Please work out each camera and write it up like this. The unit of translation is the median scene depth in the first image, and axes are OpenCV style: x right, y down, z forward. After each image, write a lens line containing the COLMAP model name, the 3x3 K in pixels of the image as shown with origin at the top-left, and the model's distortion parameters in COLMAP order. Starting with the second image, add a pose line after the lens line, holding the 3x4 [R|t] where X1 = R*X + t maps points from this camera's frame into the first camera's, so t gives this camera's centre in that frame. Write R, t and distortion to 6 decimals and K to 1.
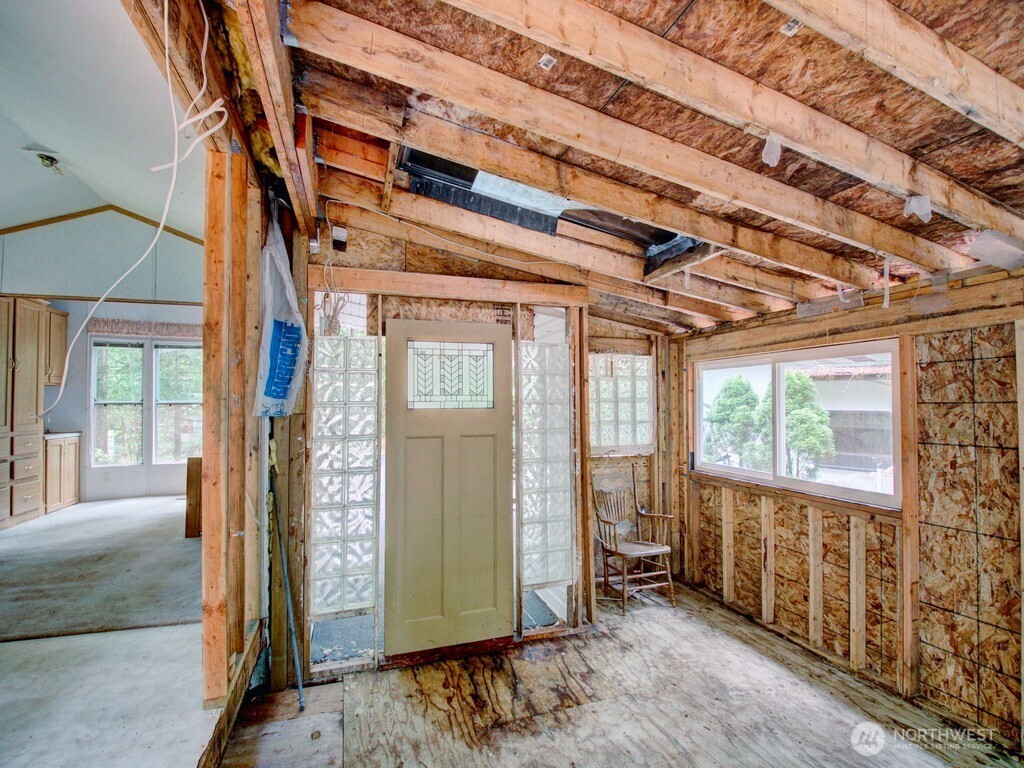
lens RADIAL K [[473.0, 0, 504.9], [0, 473.0, 390.5], [0, 0, 1]] dist [0.015133, -0.027213]
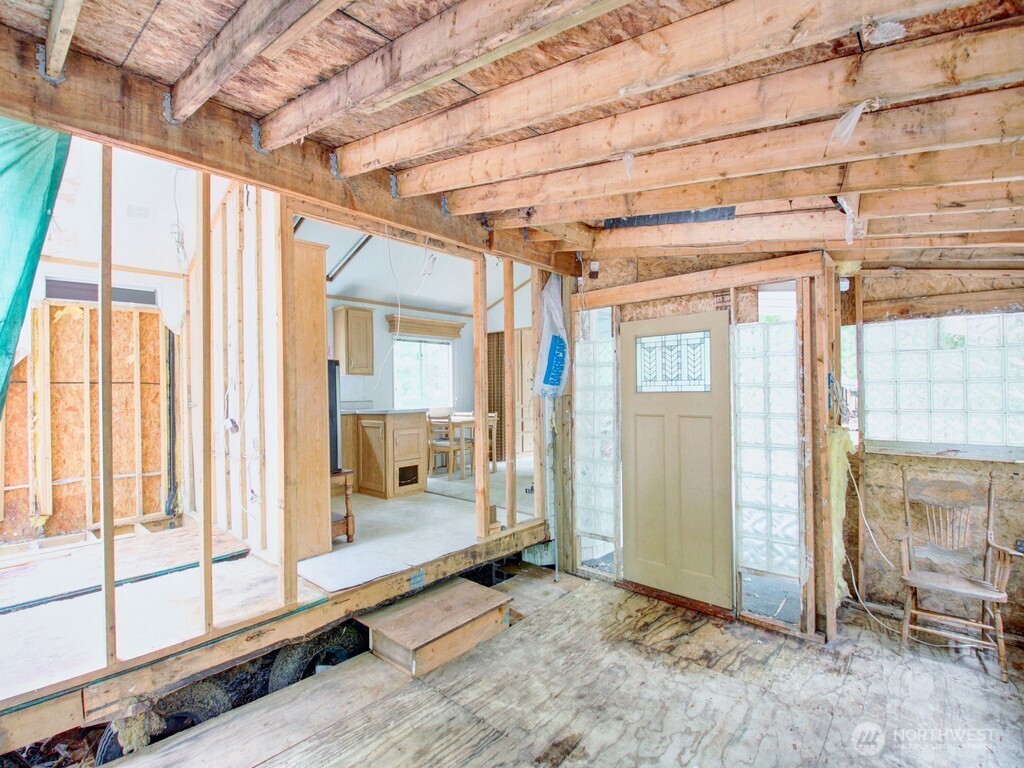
lens RADIAL K [[473.0, 0, 504.9], [0, 473.0, 390.5], [0, 0, 1]] dist [0.015133, -0.027213]
pose [[0.488177, -0.002664, -0.872740, 0.684011], [0.032138, 0.999372, 0.014926, 0.004032], [0.872153, -0.035335, 0.487956, 0.076763]]
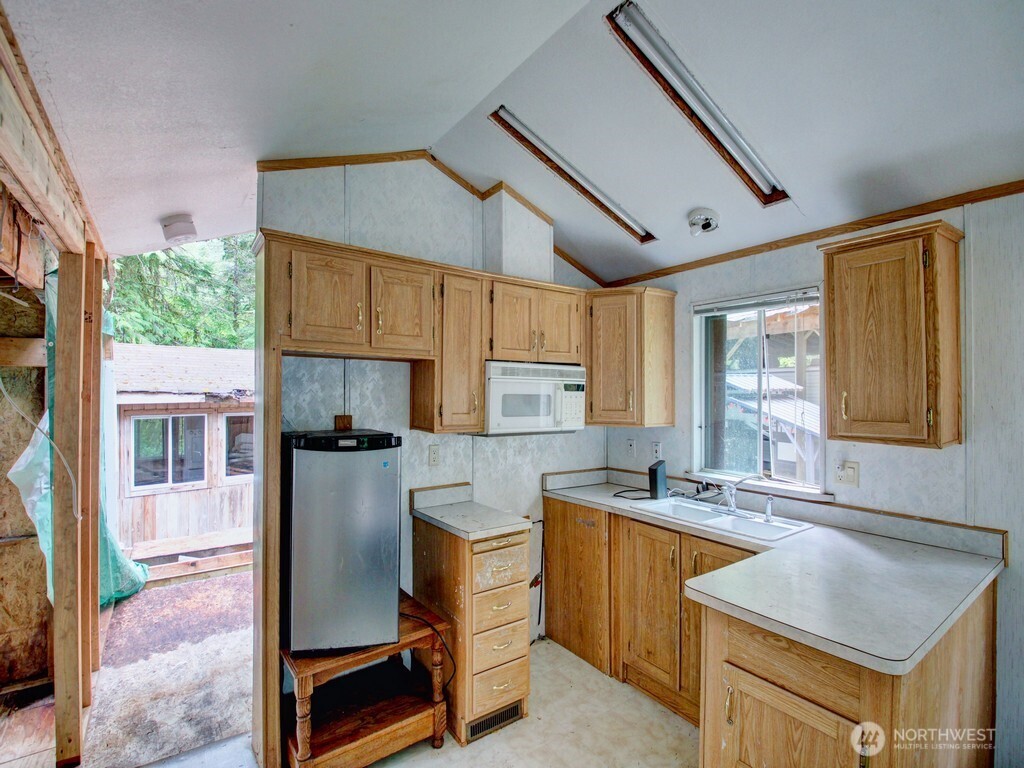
lens RADIAL K [[475.6, 0, 508.8], [0, 475.6, 387.2], [0, 0, 1]] dist [0.011833, -0.021221]
pose [[-0.953748, 0.001567, -0.300604, -0.589703], [0.010180, 0.999581, -0.027088, -0.107936], [0.300436, -0.028895, -0.953364, 0.932348]]
